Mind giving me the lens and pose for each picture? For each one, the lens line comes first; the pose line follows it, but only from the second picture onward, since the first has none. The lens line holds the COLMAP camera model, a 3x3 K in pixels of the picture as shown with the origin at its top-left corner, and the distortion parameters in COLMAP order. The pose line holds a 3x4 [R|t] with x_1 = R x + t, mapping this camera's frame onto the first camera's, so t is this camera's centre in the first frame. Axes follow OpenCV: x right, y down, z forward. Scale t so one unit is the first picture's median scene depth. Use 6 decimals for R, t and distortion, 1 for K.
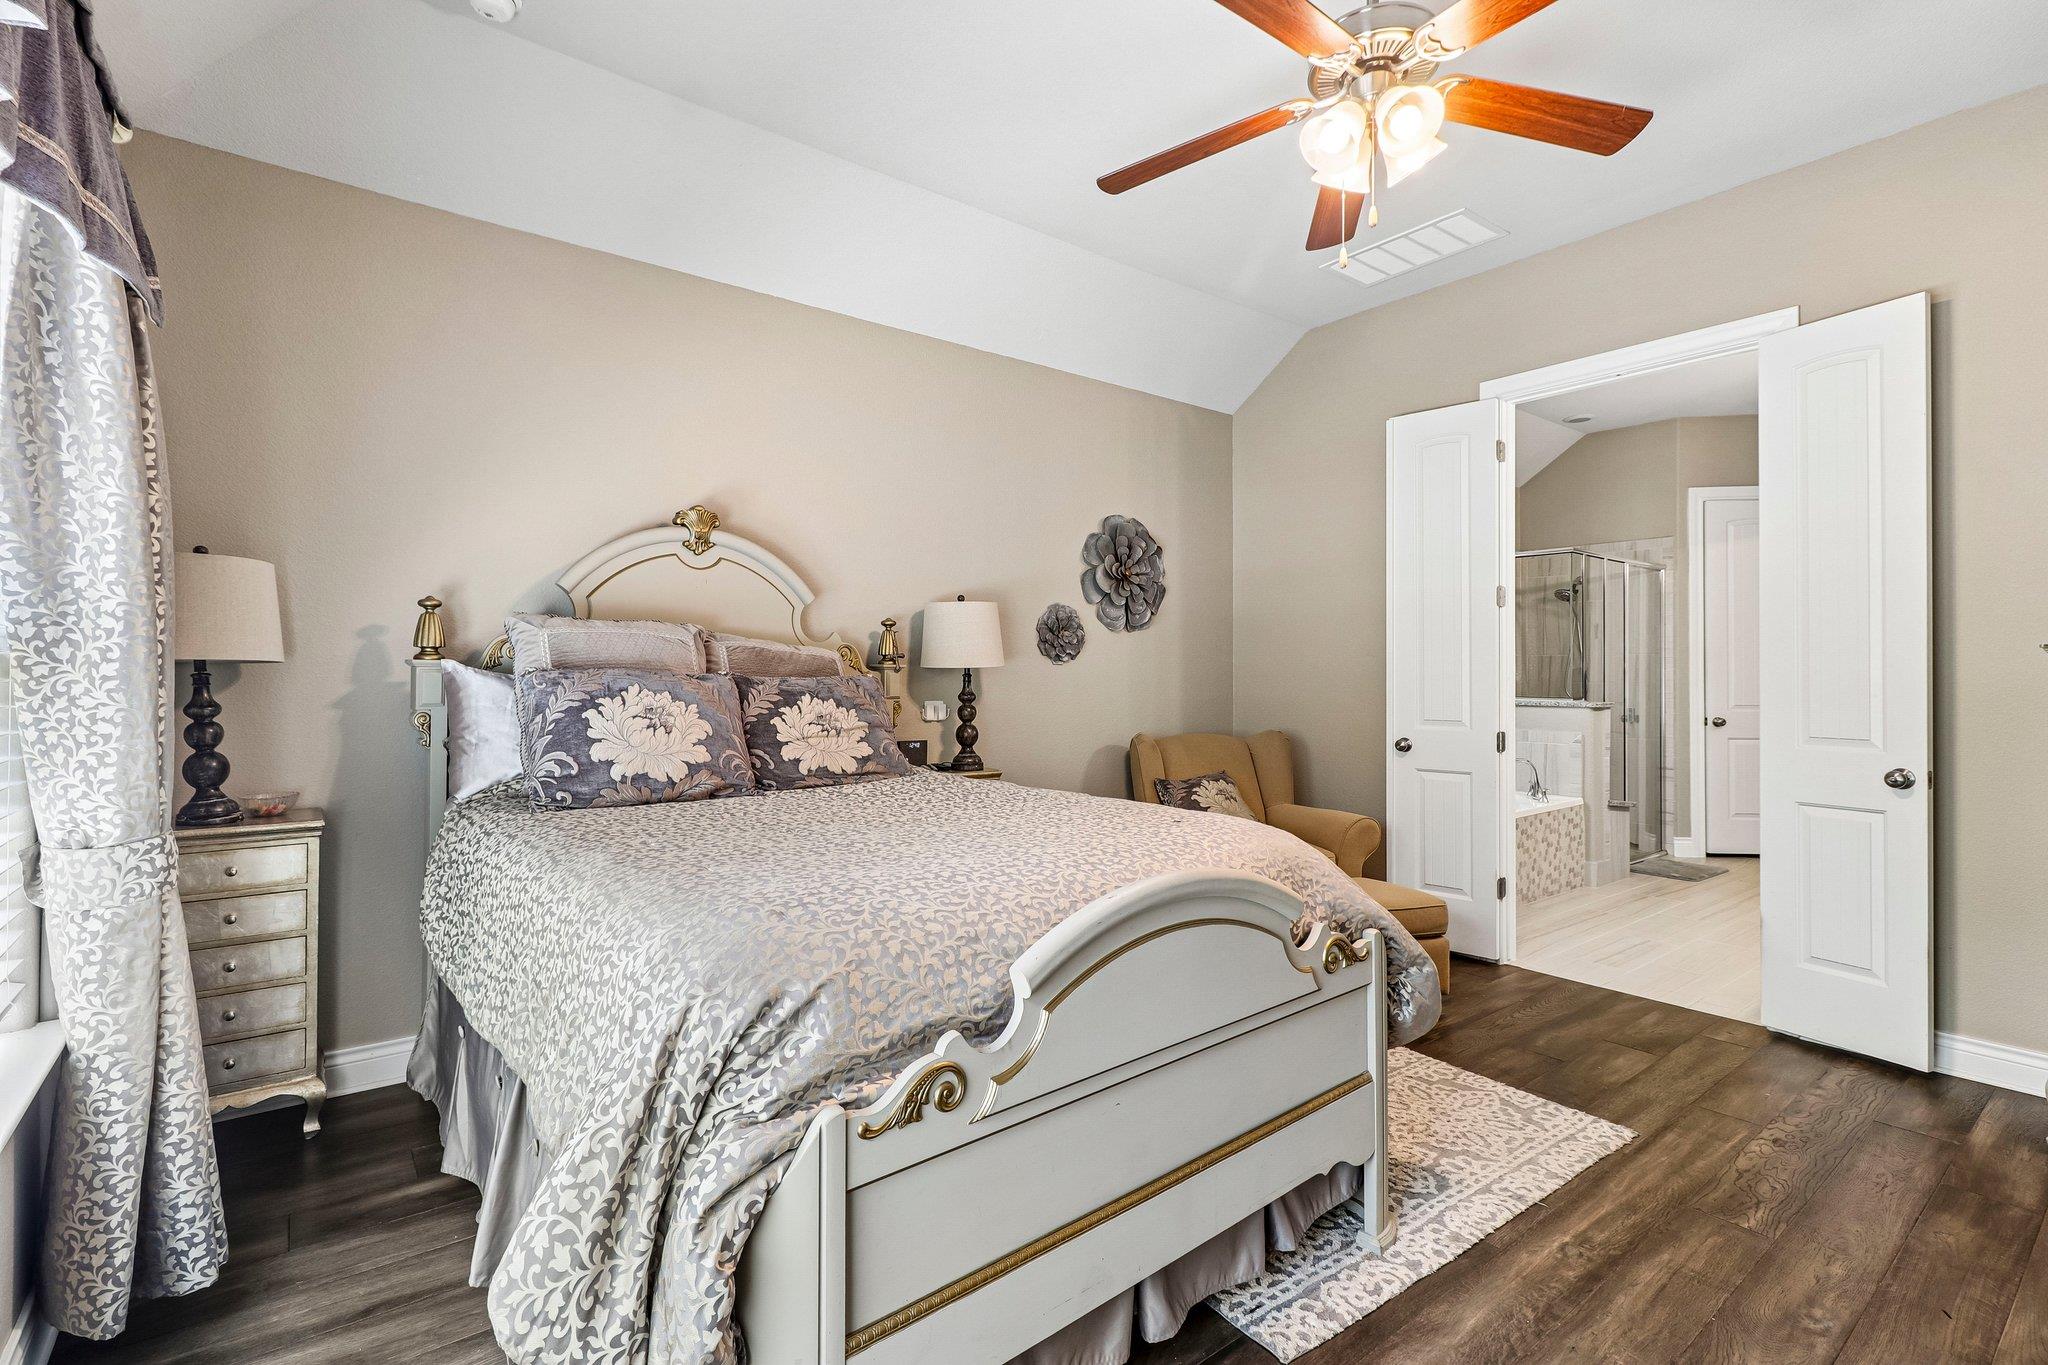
lens RADIAL K [[937.1, 0, 1022.2], [0, 937.1, 677.1], [0, 0, 1]] dist [-0.000281, -0.000974]
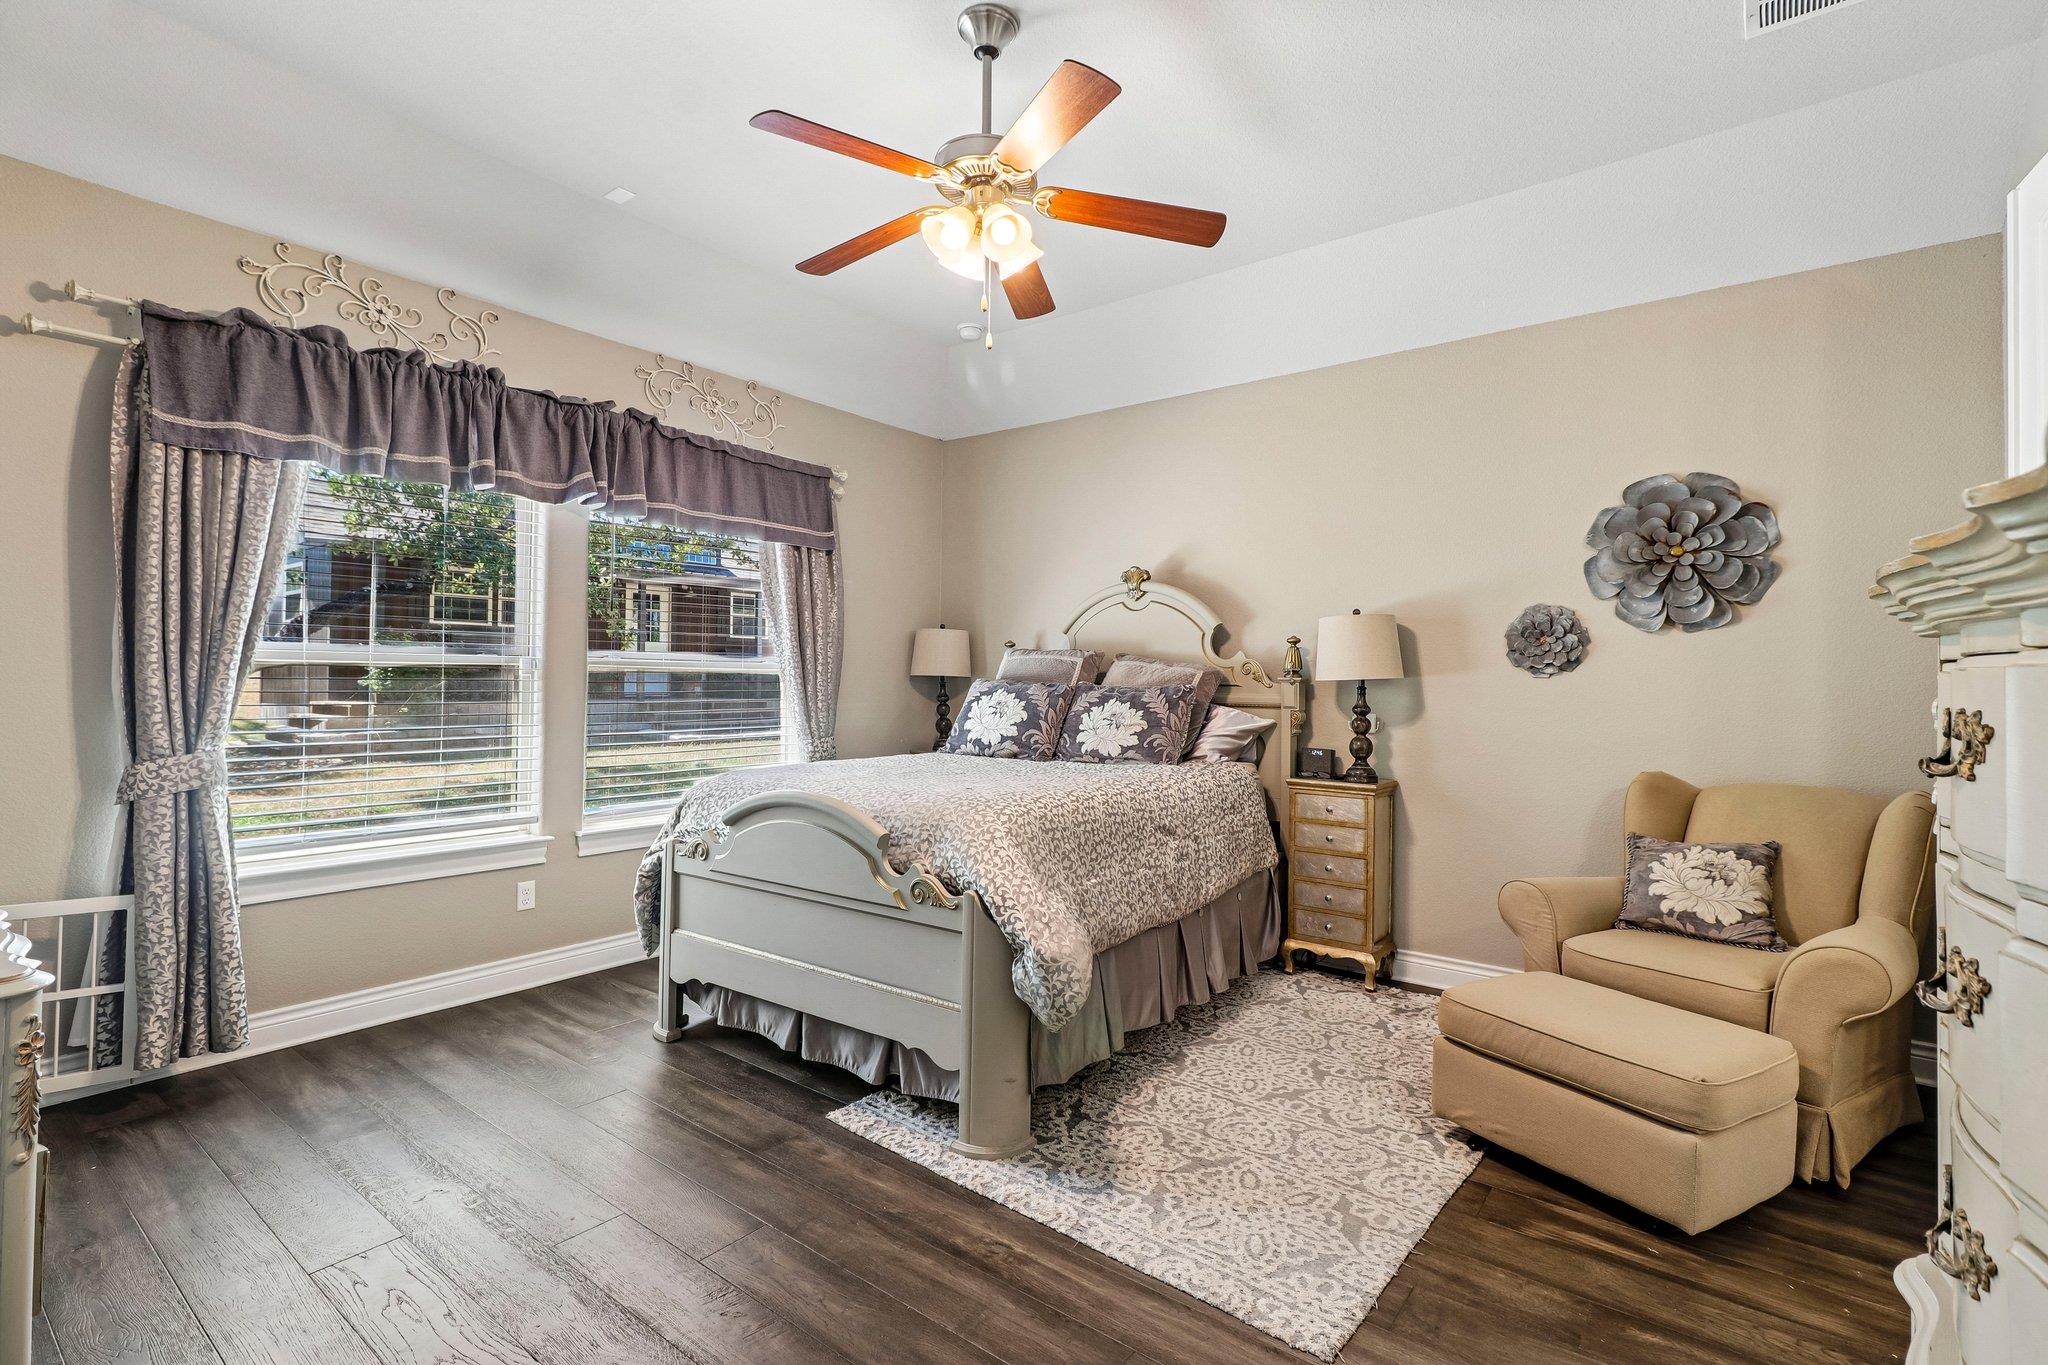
lens RADIAL K [[937.1, 0, 1023.1], [0, 937.1, 677.3], [0, 0, 1]] dist [-0.000281, -0.000974]
pose [[0.252713, -0.008202, -0.967507, 0.998202], [-0.017895, 0.999753, -0.013149, 0.007819], [0.967376, 0.020636, 0.252503, 0.482481]]
